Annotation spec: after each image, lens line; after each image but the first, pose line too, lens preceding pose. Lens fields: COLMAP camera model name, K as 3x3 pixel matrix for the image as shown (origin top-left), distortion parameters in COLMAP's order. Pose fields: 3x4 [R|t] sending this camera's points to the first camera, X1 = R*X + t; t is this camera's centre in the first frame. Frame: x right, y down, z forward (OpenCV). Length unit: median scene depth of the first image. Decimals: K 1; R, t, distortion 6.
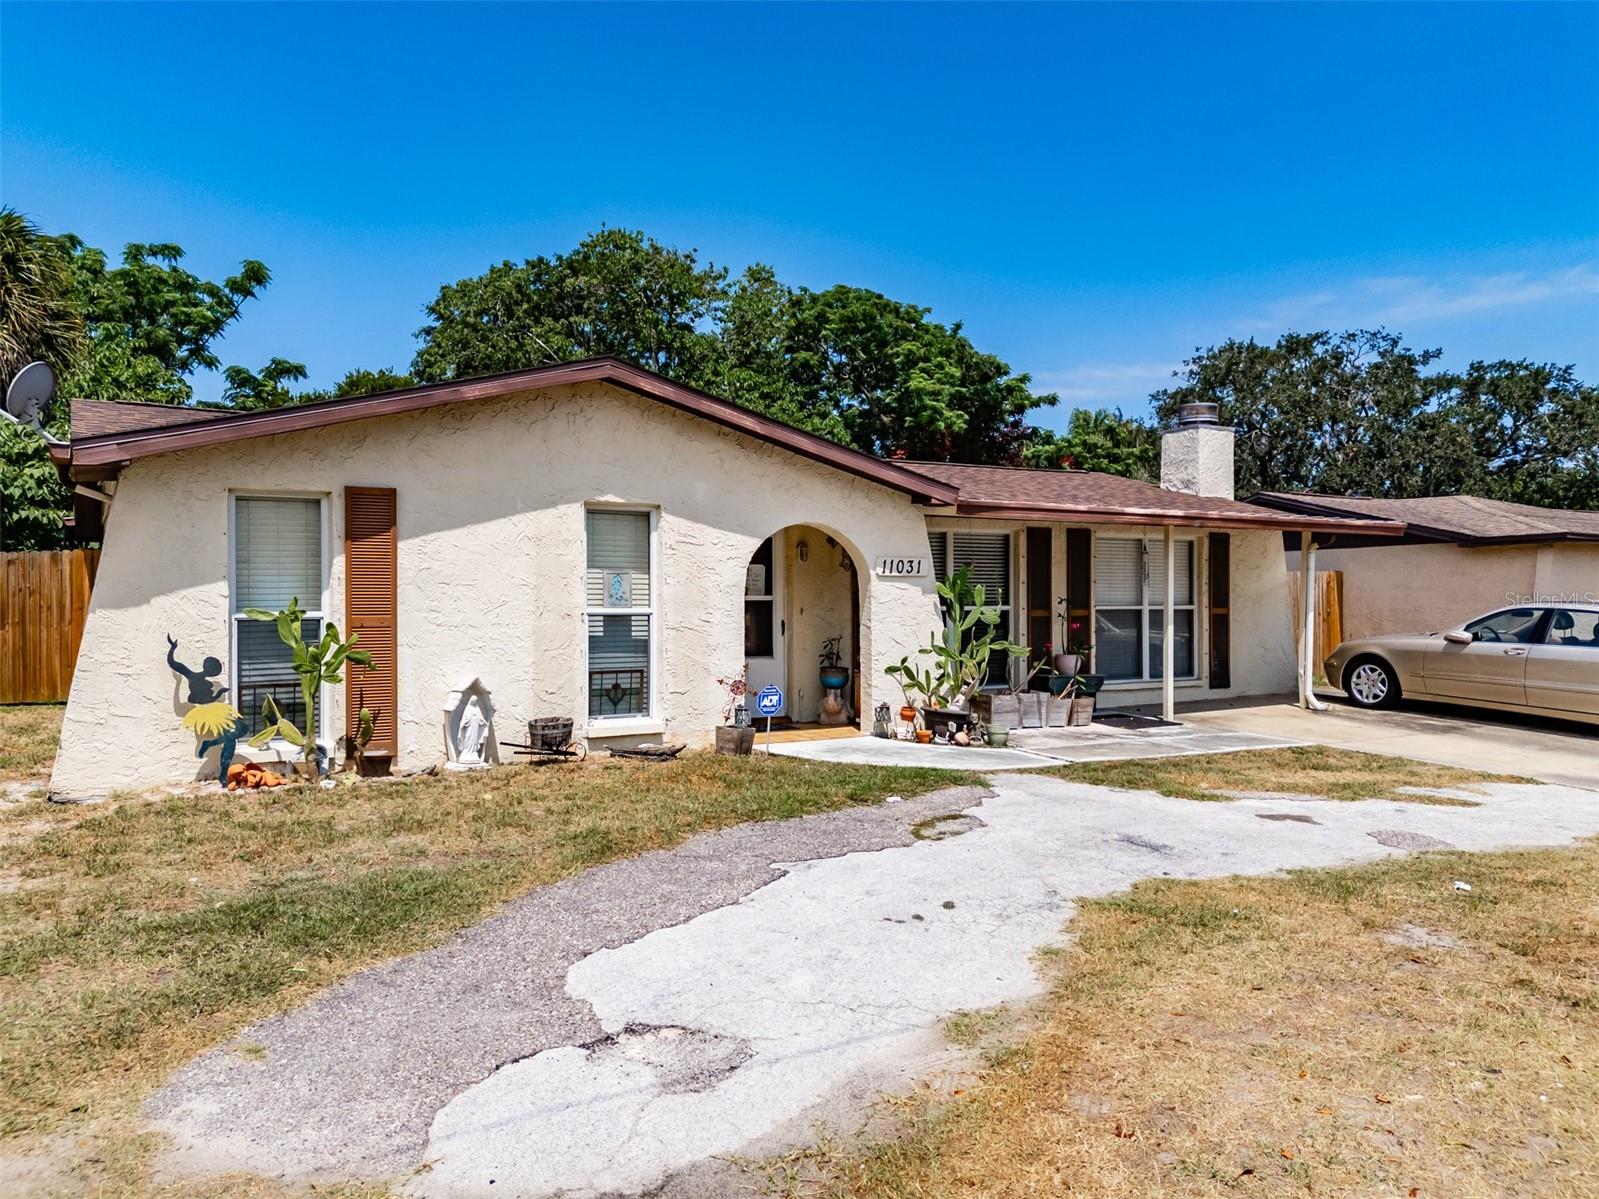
lens RADIAL K [[1165.0, 0, 820.3], [0, 1165.0, 602.3], [0, 0, 1]] dist [0.071383, -0.078890]
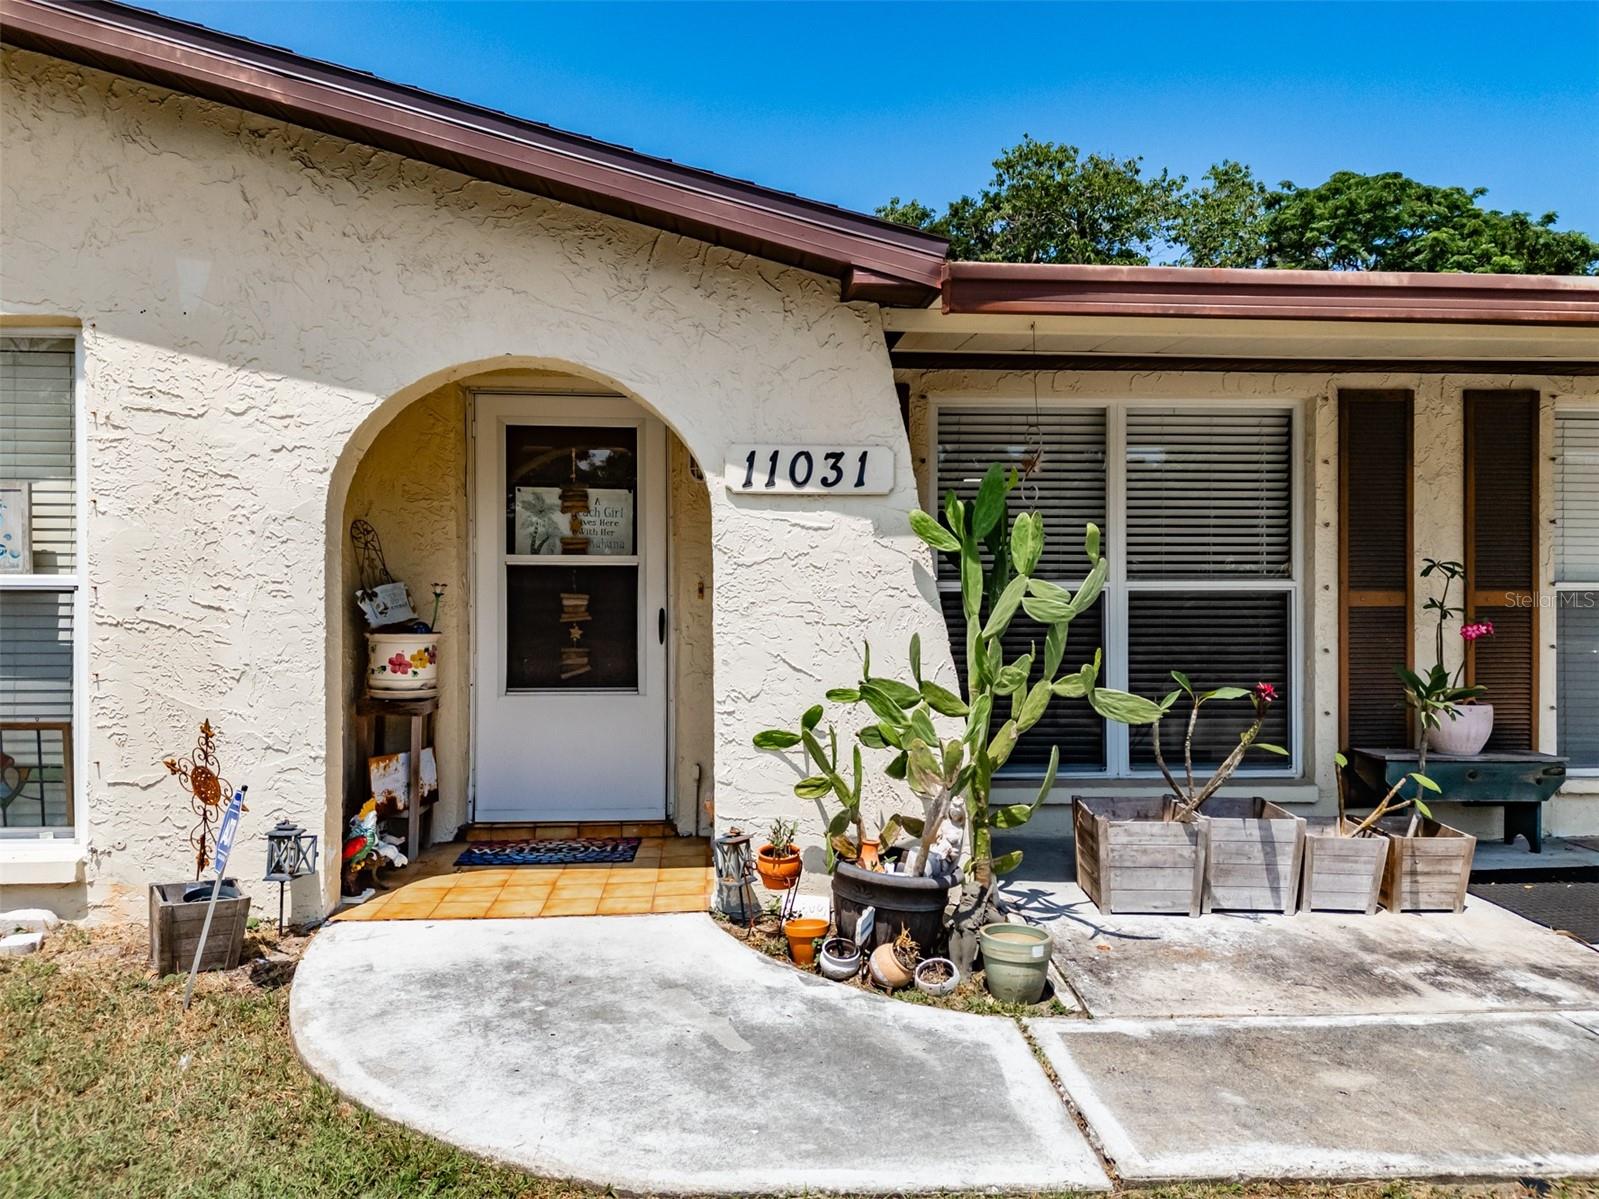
lens RADIAL K [[1165.0, 0, 802.9], [0, 1165.0, 600.0], [0, 0, 1]] dist [0.071383, -0.078890]
pose [[0.888909, 0.004008, -0.458066, 0.240479], [-0.002231, 0.999988, 0.004421, 0.010324], [0.458078, -0.002908, 0.888907, 0.658199]]
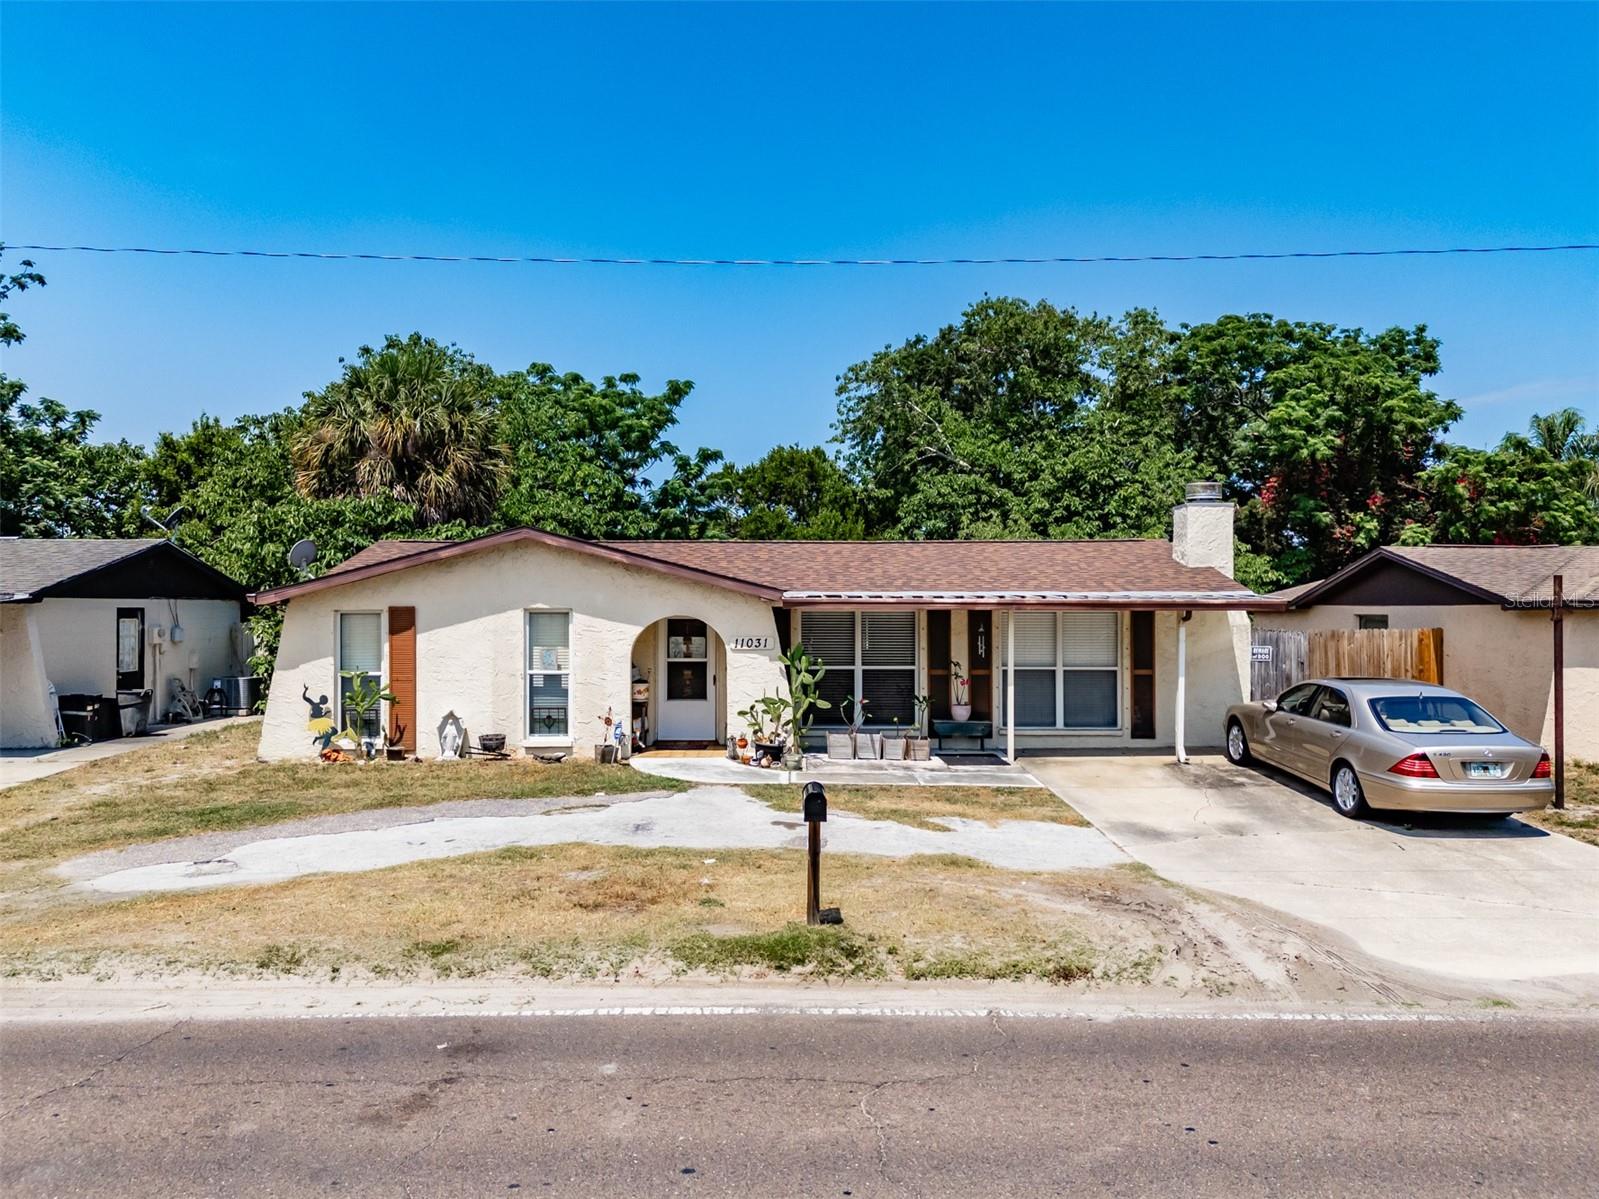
lens RADIAL K [[1165.0, 0, 809.0], [0, 1165.0, 607.4], [0, 0, 1]] dist [0.071383, -0.078890]
pose [[0.867904, 0.002765, -0.496725, 0.853676], [-0.003474, 0.999994, -0.000504, -0.074430], [0.496720, 0.002163, 0.867908, -0.233063]]
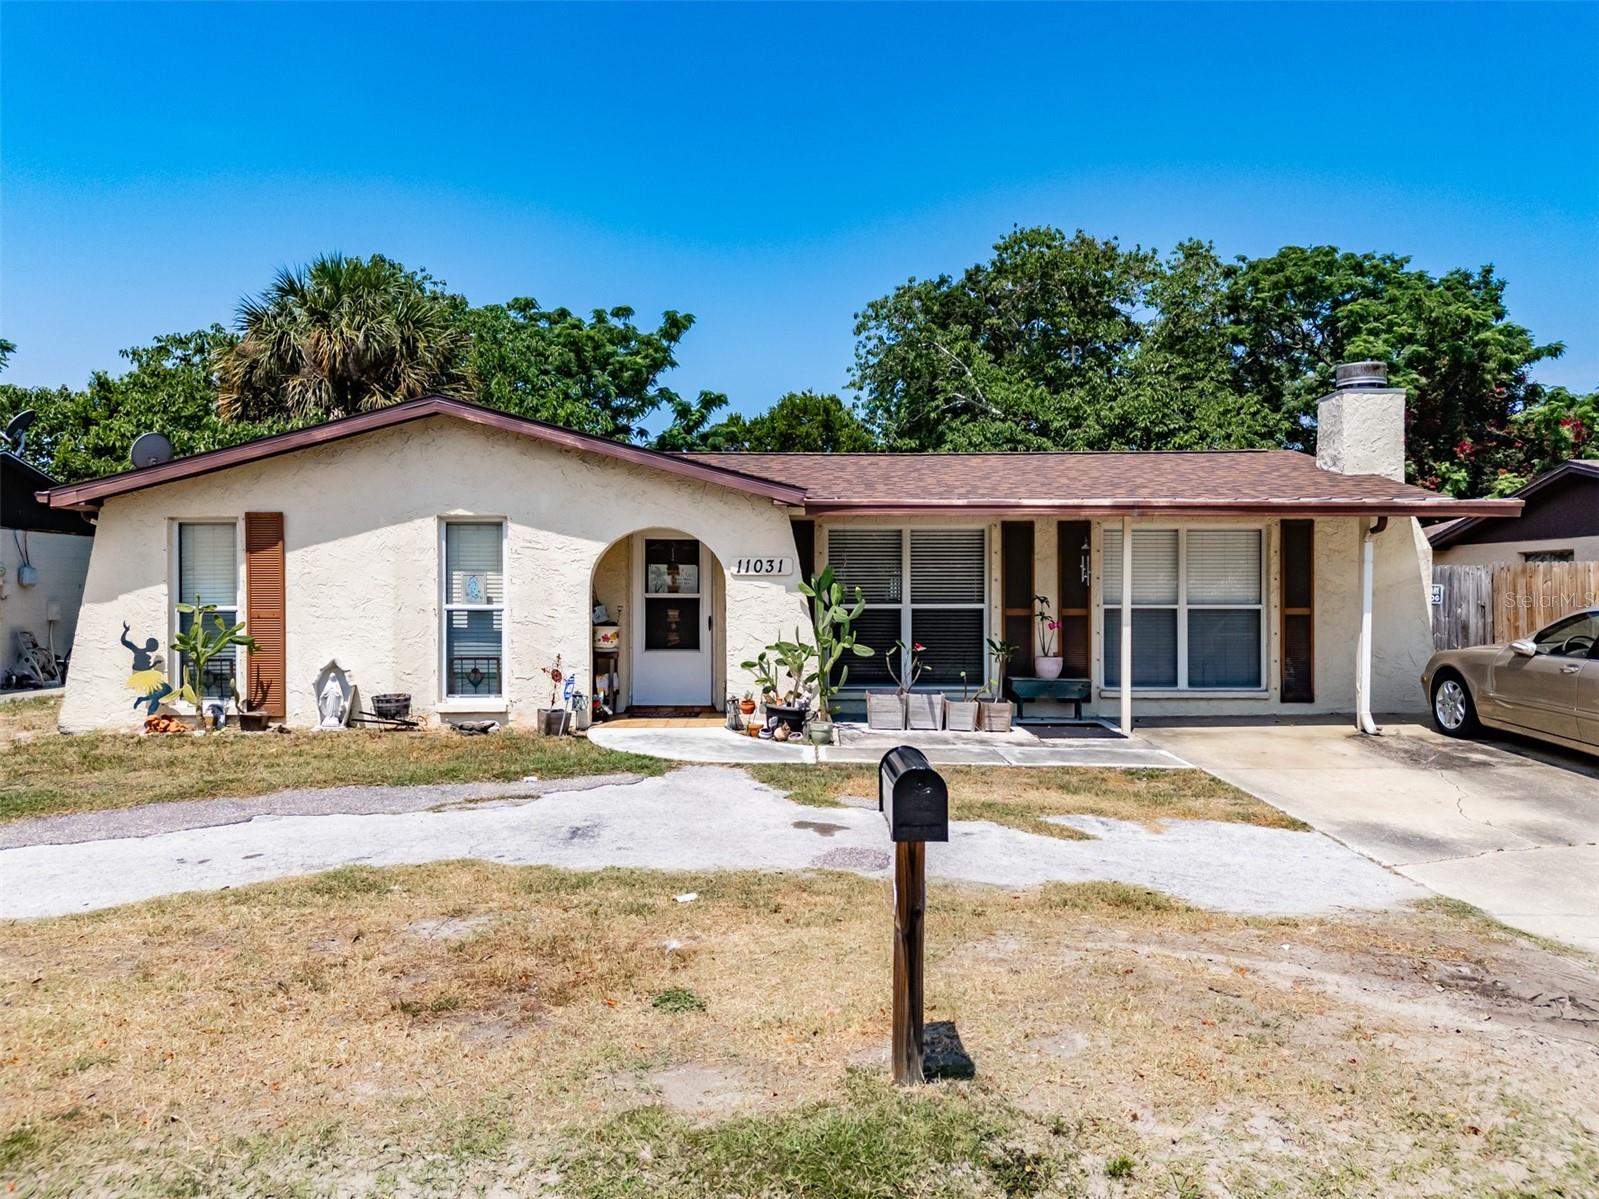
lens RADIAL K [[1165.0, 0, 815.1], [0, 1165.0, 578.6], [0, 0, 1]] dist [0.071383, -0.078890]
pose [[0.867089, -0.004685, -0.498131, 0.625901], [-0.002465, 0.999903, -0.013696, -0.005104], [0.498147, 0.013103, 0.866994, 0.121620]]
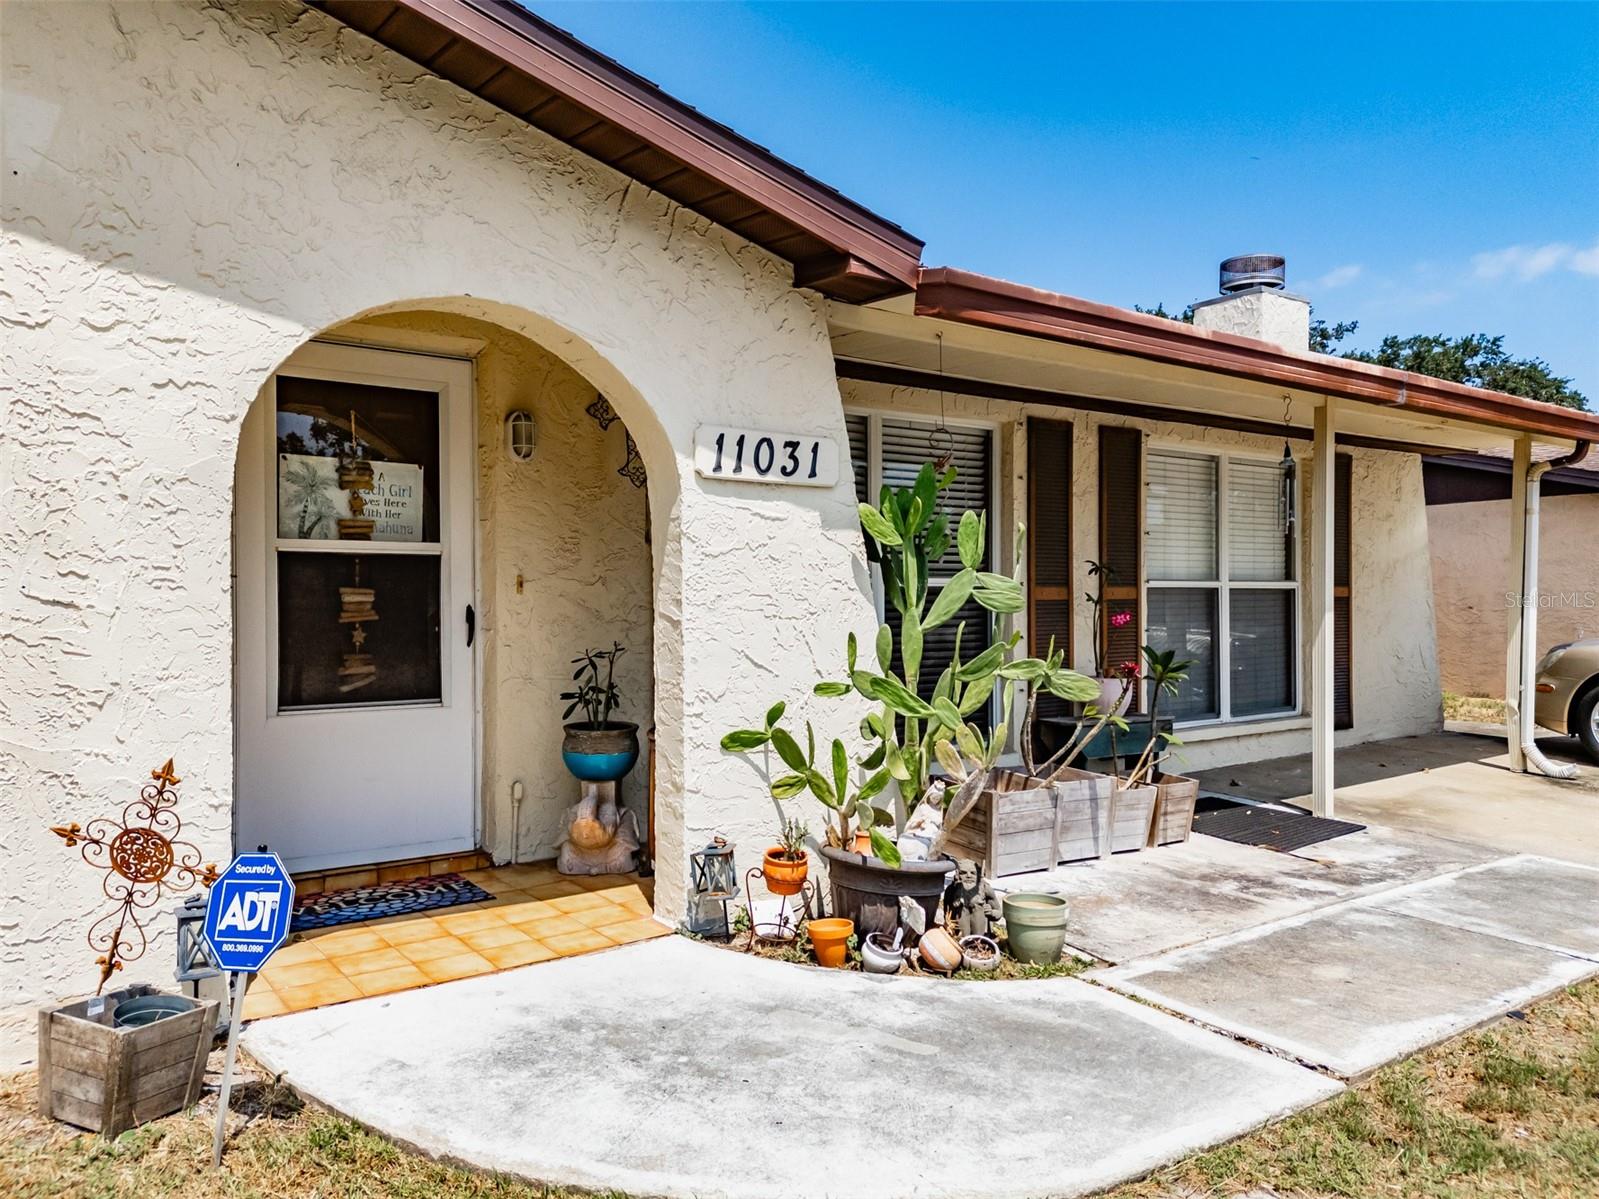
lens RADIAL K [[1165.0, 0, 801.6], [0, 1165.0, 600.5], [0, 0, 1]] dist [0.071383, -0.078890]
pose [[0.996097, -0.000755, 0.088258, 0.047931], [0.000543, 0.999997, 0.002434, 0.013508], [-0.088260, -0.002377, 0.996095, 0.632068]]
